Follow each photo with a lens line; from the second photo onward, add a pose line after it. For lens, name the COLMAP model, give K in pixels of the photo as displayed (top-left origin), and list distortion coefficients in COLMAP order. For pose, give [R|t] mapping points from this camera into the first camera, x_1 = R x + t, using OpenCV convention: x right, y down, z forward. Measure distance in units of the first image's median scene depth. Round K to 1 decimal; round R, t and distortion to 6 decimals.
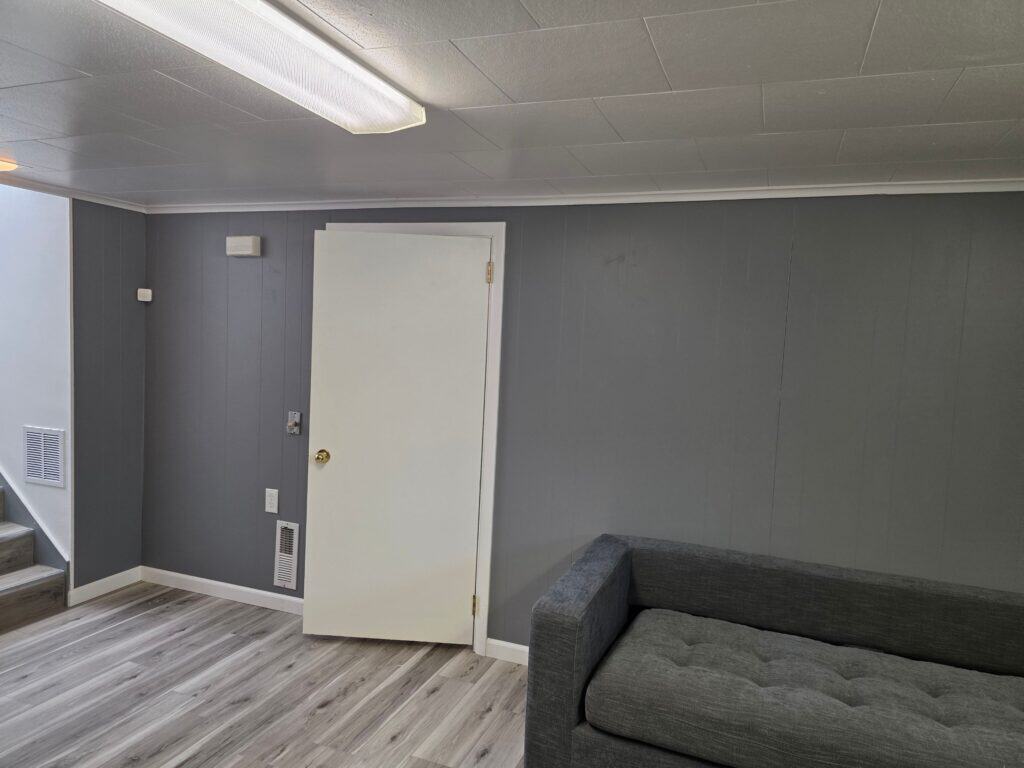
lens RADIAL K [[690.3, 0, 510.3], [0, 690.3, 384.9], [0, 0, 1]] dist [0.049296, -0.028734]
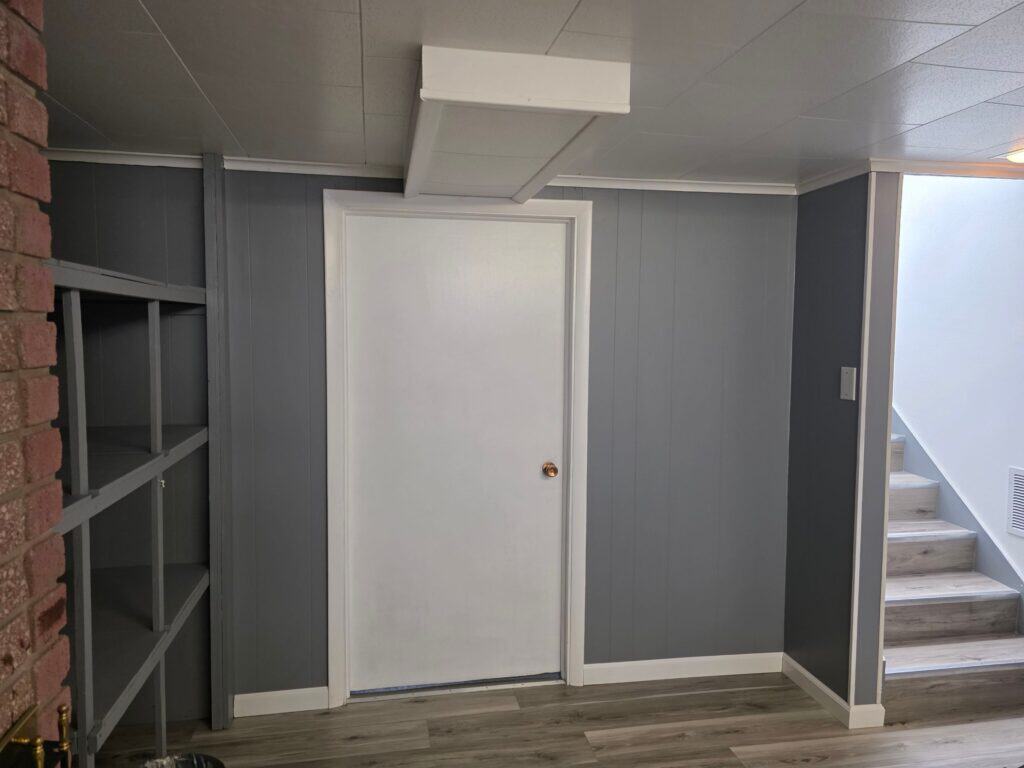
lens RADIAL K [[690.3, 0, 511.7], [0, 690.3, 383.7], [0, 0, 1]] dist [0.049296, -0.028734]
pose [[0.530370, 0.015586, -0.847623, -0.300564], [-0.040232, 0.999167, -0.006801, -0.011996], [0.846811, 0.037709, 0.530556, 0.040269]]
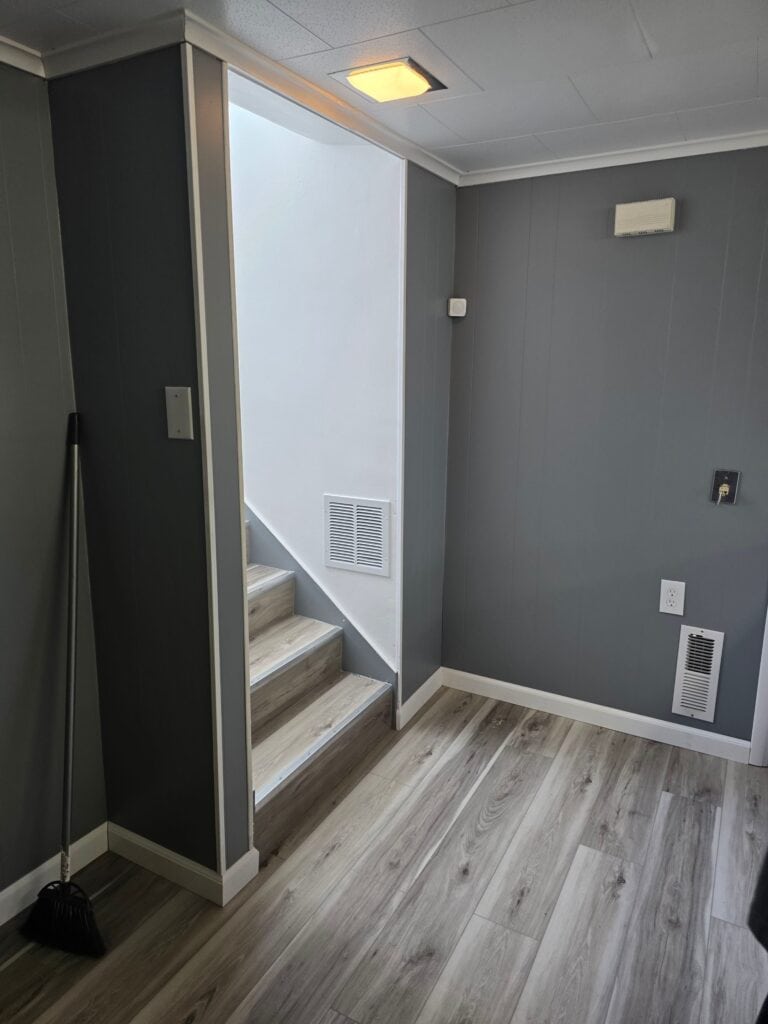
lens RADIAL K [[690.3, 0, 377.0], [0, 690.3, 494.4], [0, 0, 1]] dist [0.049296, -0.028734]
pose [[0.989609, -0.013594, -0.143138, -0.540196], [0.031244, 0.992063, 0.121798, -0.029786], [0.140347, -0.125005, 0.982179, 0.290115]]
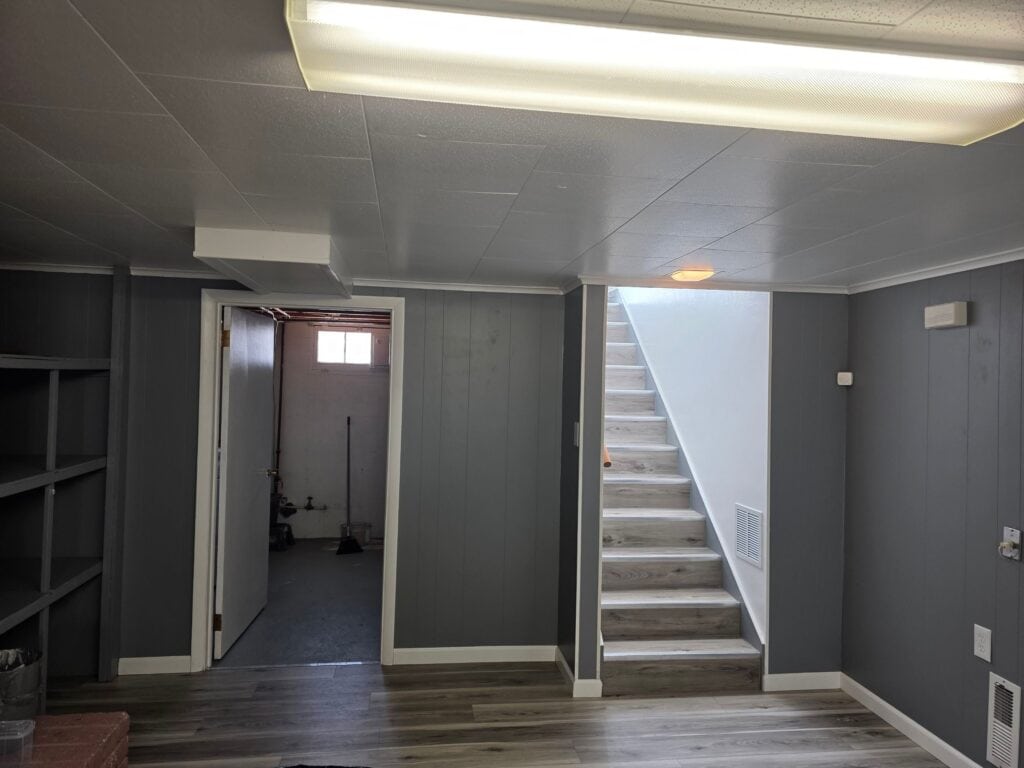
lens RADIAL K [[690.3, 0, 512.9], [0, 690.3, 381.3], [0, 0, 1]] dist [0.049296, -0.028734]
pose [[0.494346, -0.037398, -0.868461, 0.080362], [-0.062224, 0.994989, -0.078265, -0.024887], [0.867035, 0.092729, 0.489541, 0.157115]]
